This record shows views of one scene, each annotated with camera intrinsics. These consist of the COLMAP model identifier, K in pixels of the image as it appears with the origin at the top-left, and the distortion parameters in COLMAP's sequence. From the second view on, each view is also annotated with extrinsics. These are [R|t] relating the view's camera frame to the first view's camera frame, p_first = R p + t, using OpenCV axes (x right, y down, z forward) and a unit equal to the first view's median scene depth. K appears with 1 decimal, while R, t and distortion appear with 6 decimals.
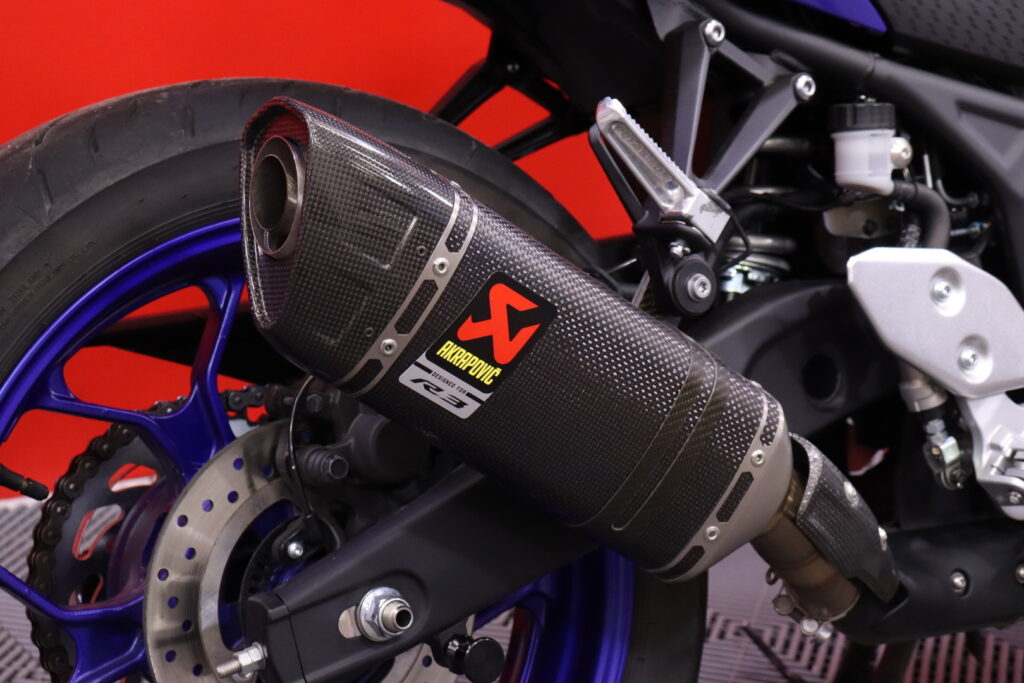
lens RADIAL K [[2392.4, 0, 510.5], [0, 2392.4, 363.0], [0, 0, 1]] dist [0.003280, 5.559264]
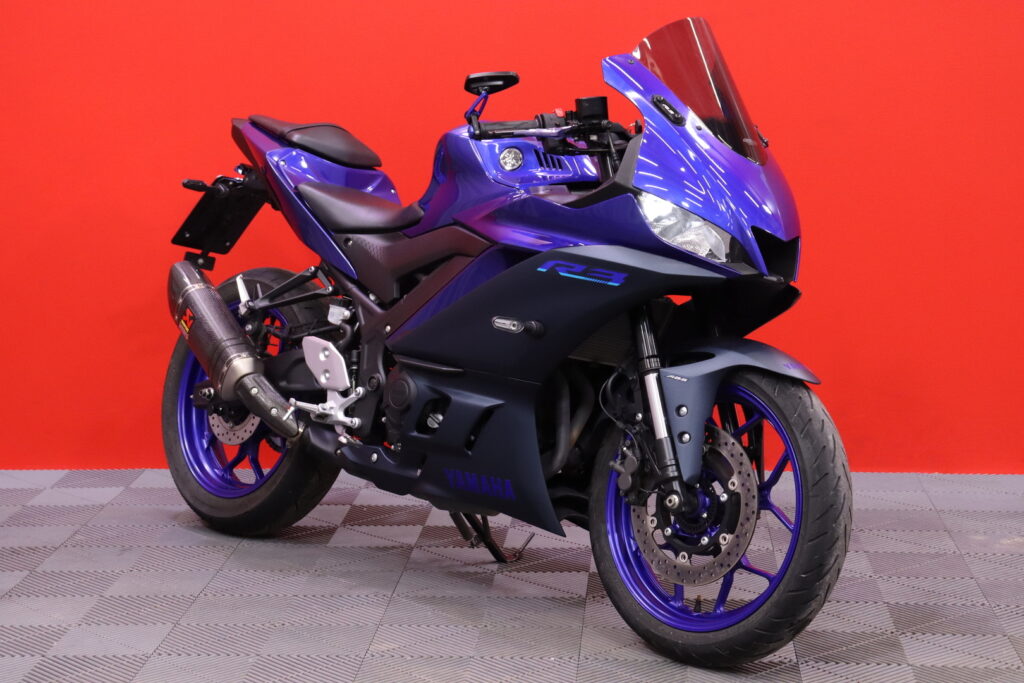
lens RADIAL K [[2155.9, 0, 531.9], [0, 2155.9, 341.5], [0, 0, 1]] dist [0.216795, 0.026711]
pose [[0.173861, 0.117729, -0.977708, 3.459755], [-0.264343, 0.961970, 0.068827, -0.360054], [0.948628, 0.246483, 0.198370, 0.746900]]
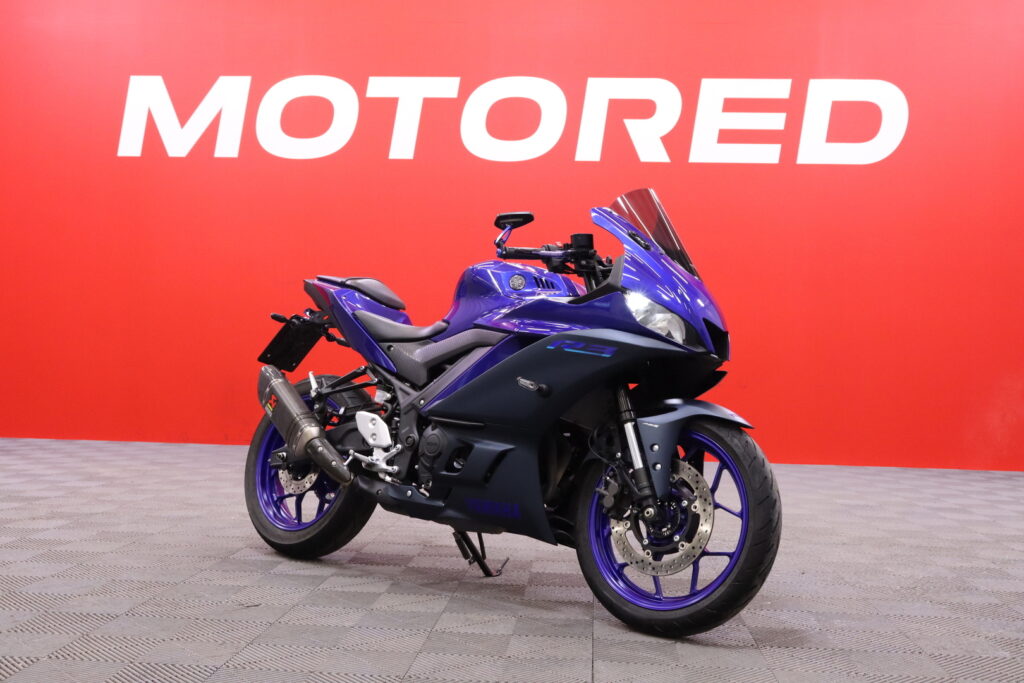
lens RADIAL K [[1135.4, 0, 511.0], [0, 1135.4, 305.5], [0, 0, 1]] dist [-0.091149, 0.002761]
pose [[0.281695, -0.068094, -0.957085, 2.640578], [-0.291046, 0.944419, -0.152855, 0.015063], [0.914298, 0.321614, 0.246220, 0.693934]]
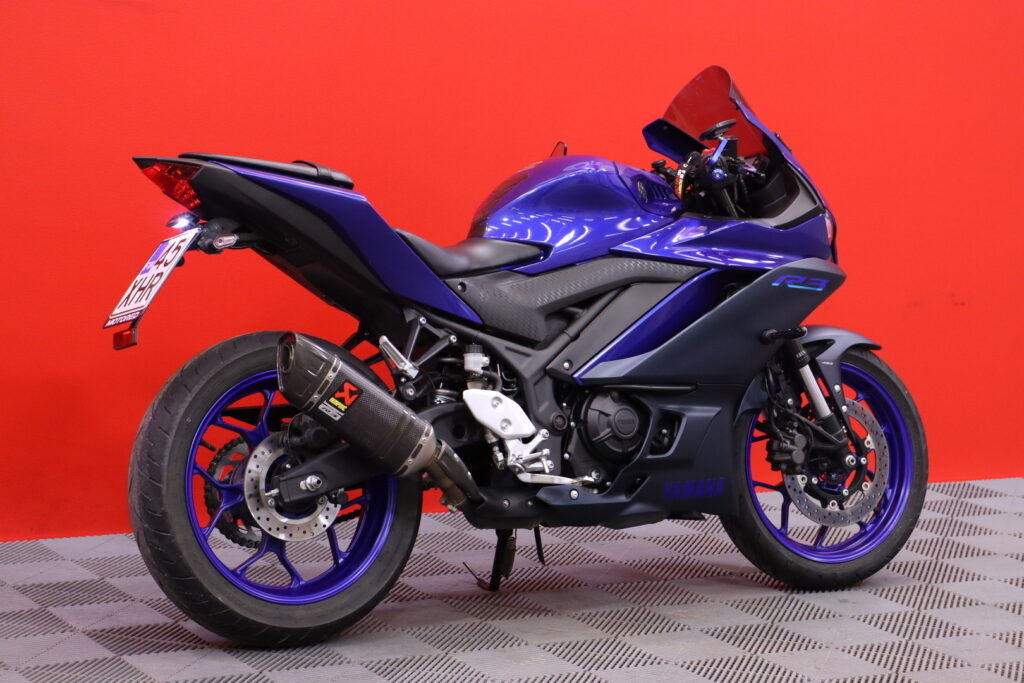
lens RADIAL K [[2497.3, 0, 512.0], [0, 2497.3, 341.5], [0, 0, 1]] dist [0.154635, 0.170447]
pose [[0.999781, 0.019971, -0.006223, 0.242143], [-0.020721, 0.986242, -0.164007, 0.471633], [0.002862, 0.164100, 0.986440, -2.487008]]
